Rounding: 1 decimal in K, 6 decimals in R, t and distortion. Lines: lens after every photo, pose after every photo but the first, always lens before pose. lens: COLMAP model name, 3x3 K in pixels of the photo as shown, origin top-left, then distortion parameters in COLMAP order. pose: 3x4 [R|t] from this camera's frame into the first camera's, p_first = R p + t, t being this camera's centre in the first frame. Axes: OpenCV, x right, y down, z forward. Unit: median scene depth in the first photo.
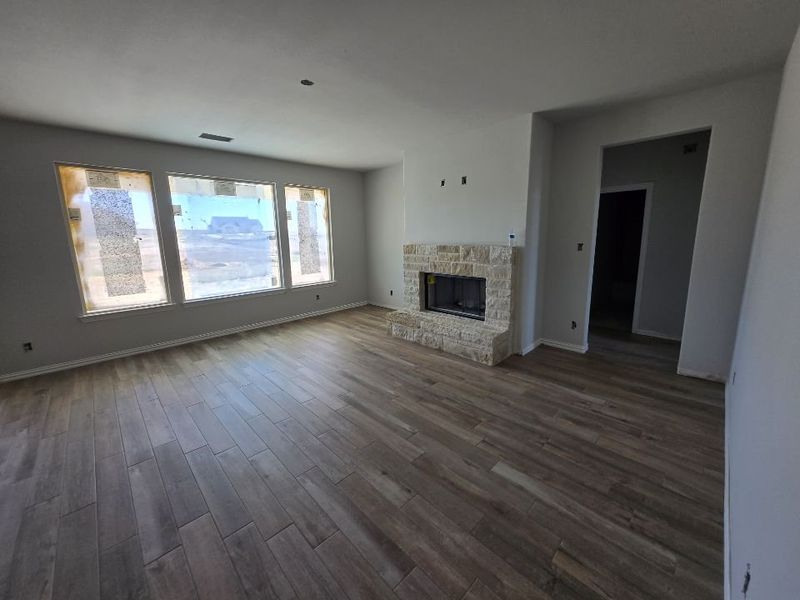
lens RADIAL K [[314.9, 0, 397.8], [0, 314.9, 289.9], [0, 0, 1]] dist [-0.001316, -0.000131]
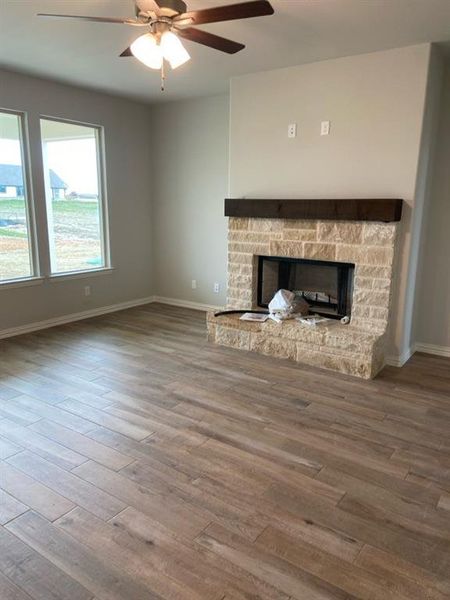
lens RADIAL K [[450.9, 0, 228.7], [0, 450.9, 294.0], [0, 0, 1]] dist [0.162201, -0.204370]
pose [[0.983506, -0.004346, 0.180823, -0.212493], [-0.000382, 0.999659, 0.026103, 0.006709], [-0.180875, -0.025741, 0.983169, -0.015161]]
